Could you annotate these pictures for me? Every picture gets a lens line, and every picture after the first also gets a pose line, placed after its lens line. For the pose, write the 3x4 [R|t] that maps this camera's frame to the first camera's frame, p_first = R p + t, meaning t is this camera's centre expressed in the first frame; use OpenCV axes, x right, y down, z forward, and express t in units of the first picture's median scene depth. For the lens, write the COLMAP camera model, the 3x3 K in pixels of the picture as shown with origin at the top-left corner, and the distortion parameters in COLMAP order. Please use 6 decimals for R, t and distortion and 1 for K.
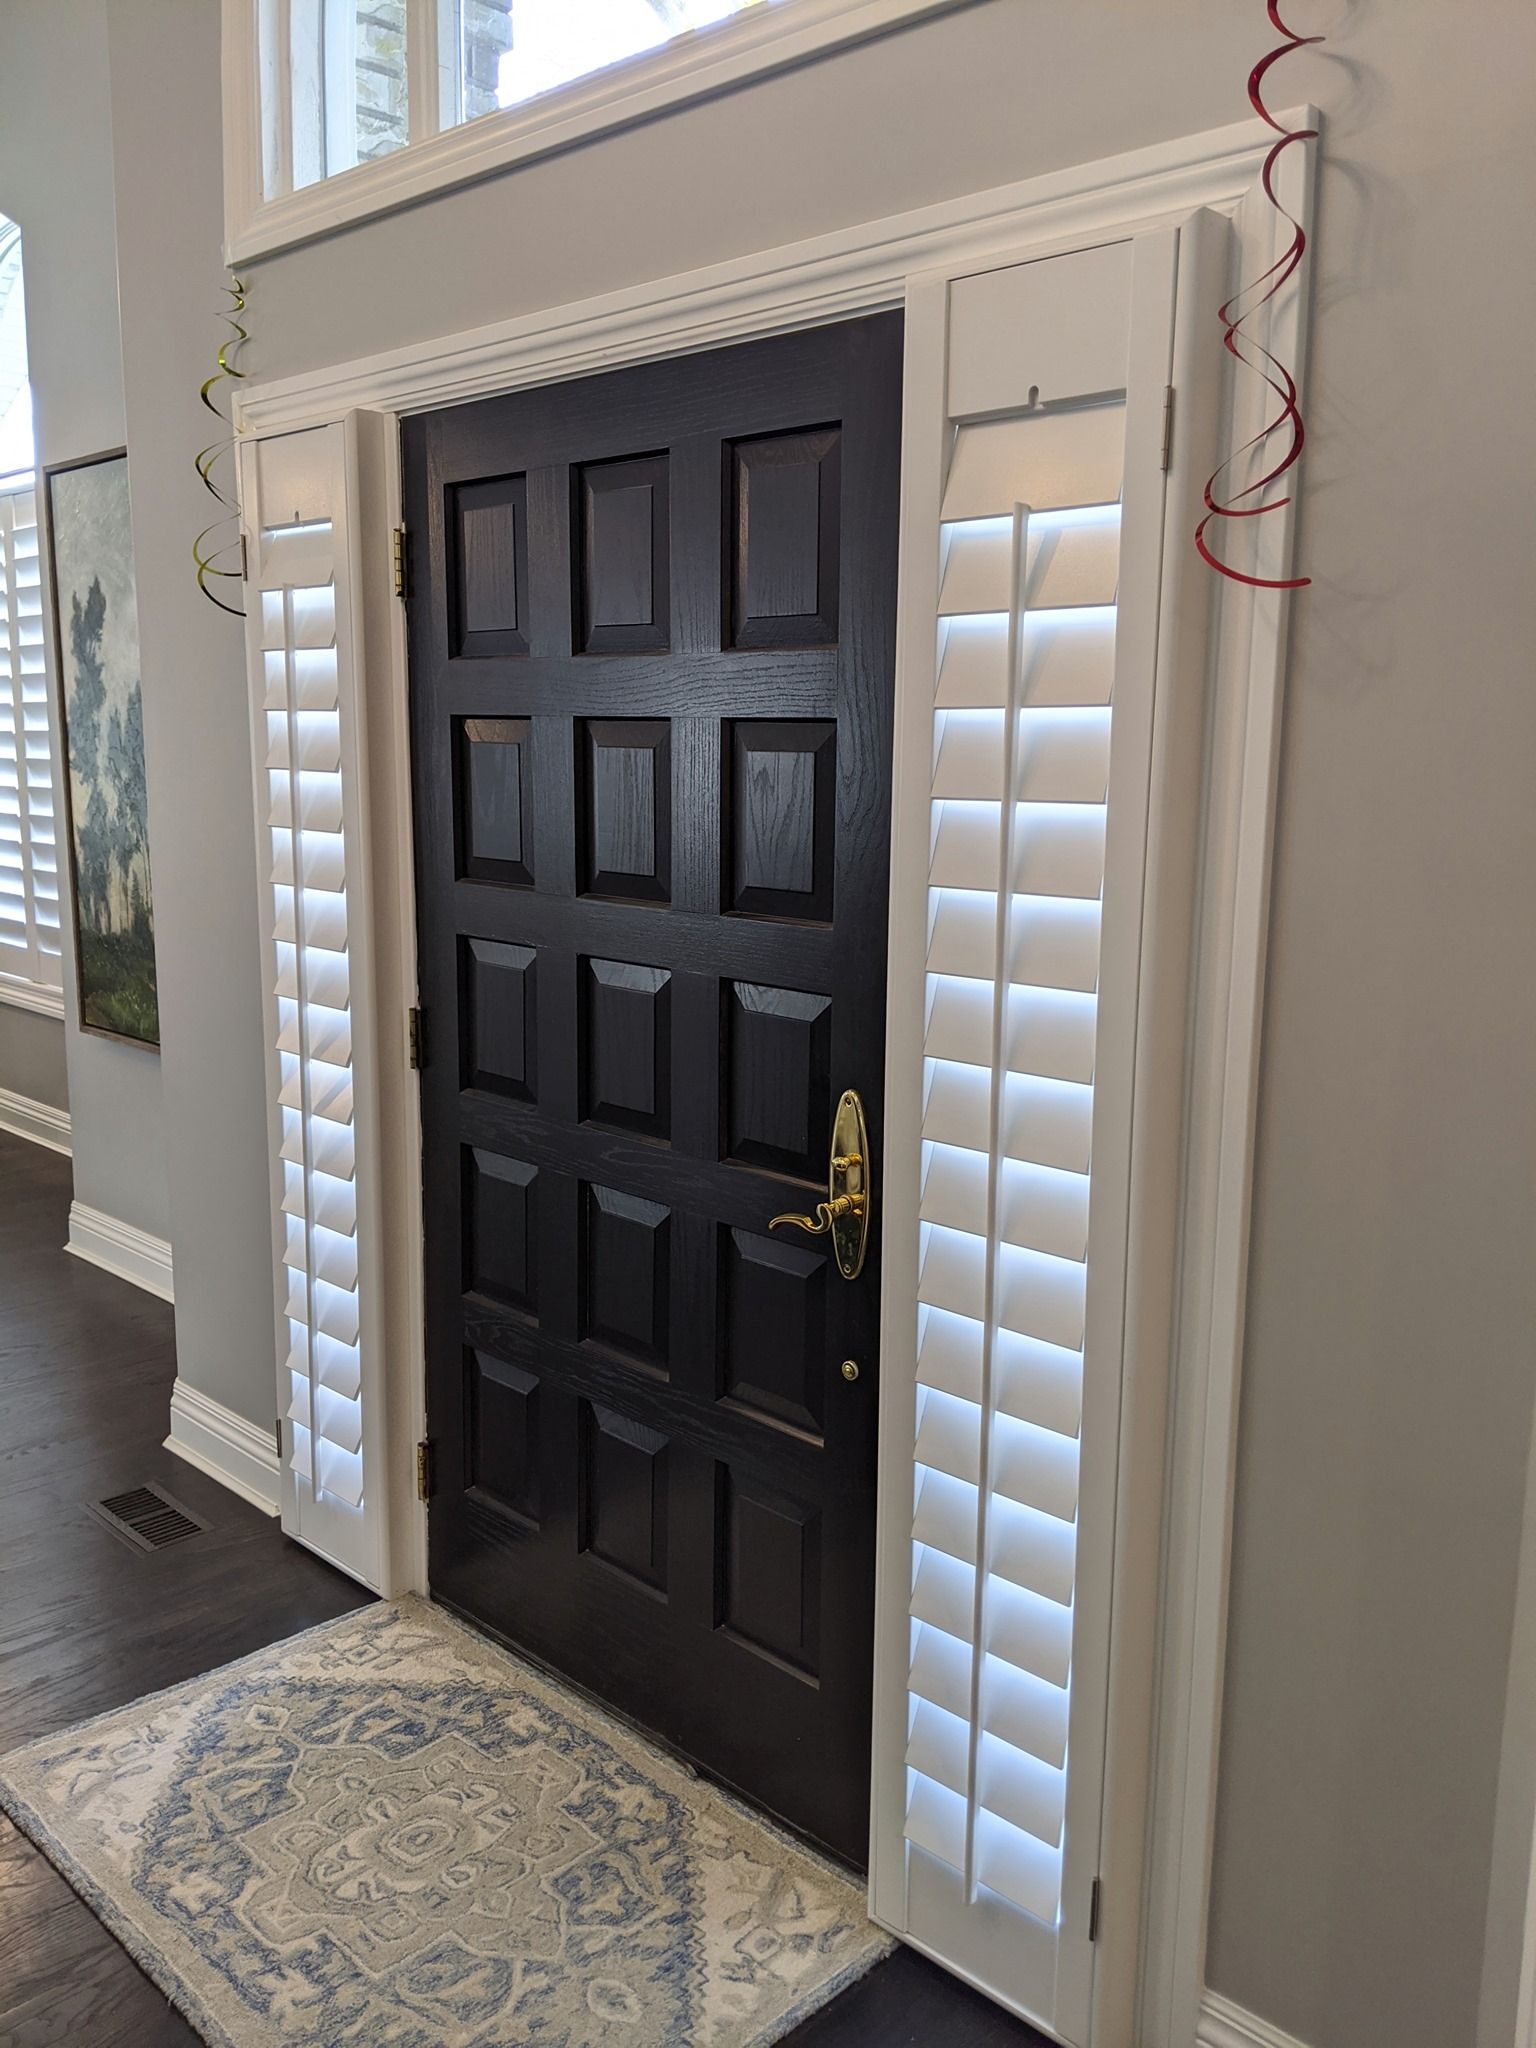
lens RADIAL K [[1587.5, 0, 773.3], [0, 1587.5, 1016.9], [0, 0, 1]] dist [0.037324, 0.004208]
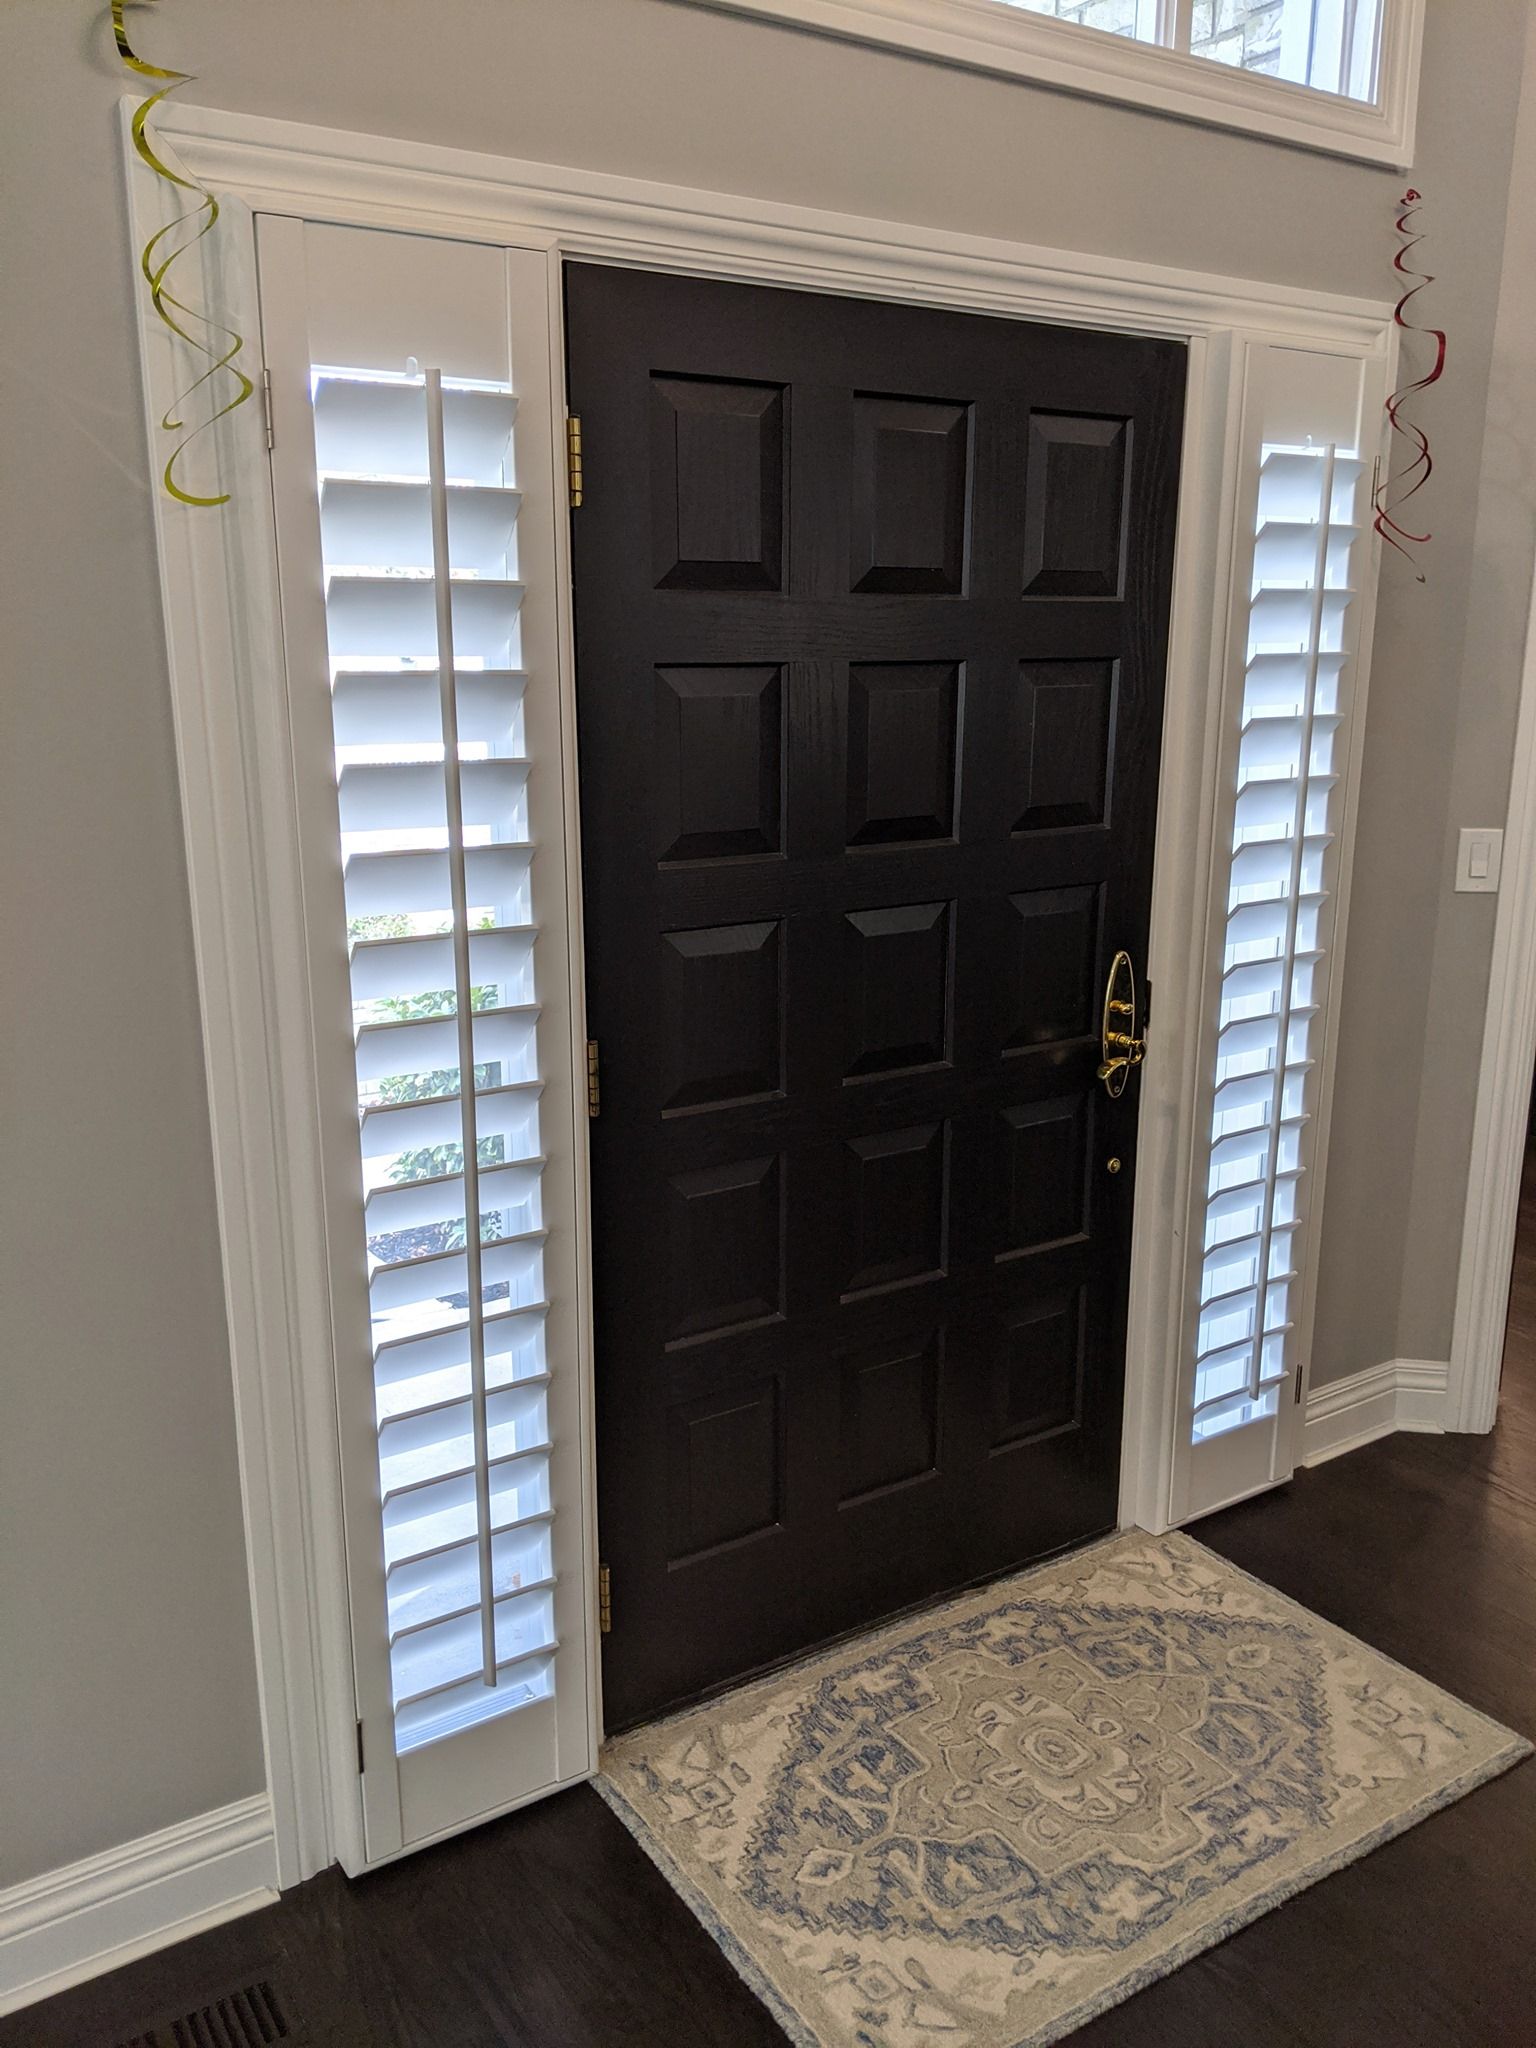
lens RADIAL K [[1587.5, 0, 773.3], [0, 1587.5, 1016.9], [0, 0, 1]] dist [0.037324, 0.004208]
pose [[0.242690, -0.246876, 0.938165, -1.099041], [0.165266, 0.963462, 0.210781, -0.195097], [-0.955923, 0.103892, 0.274623, 0.817192]]
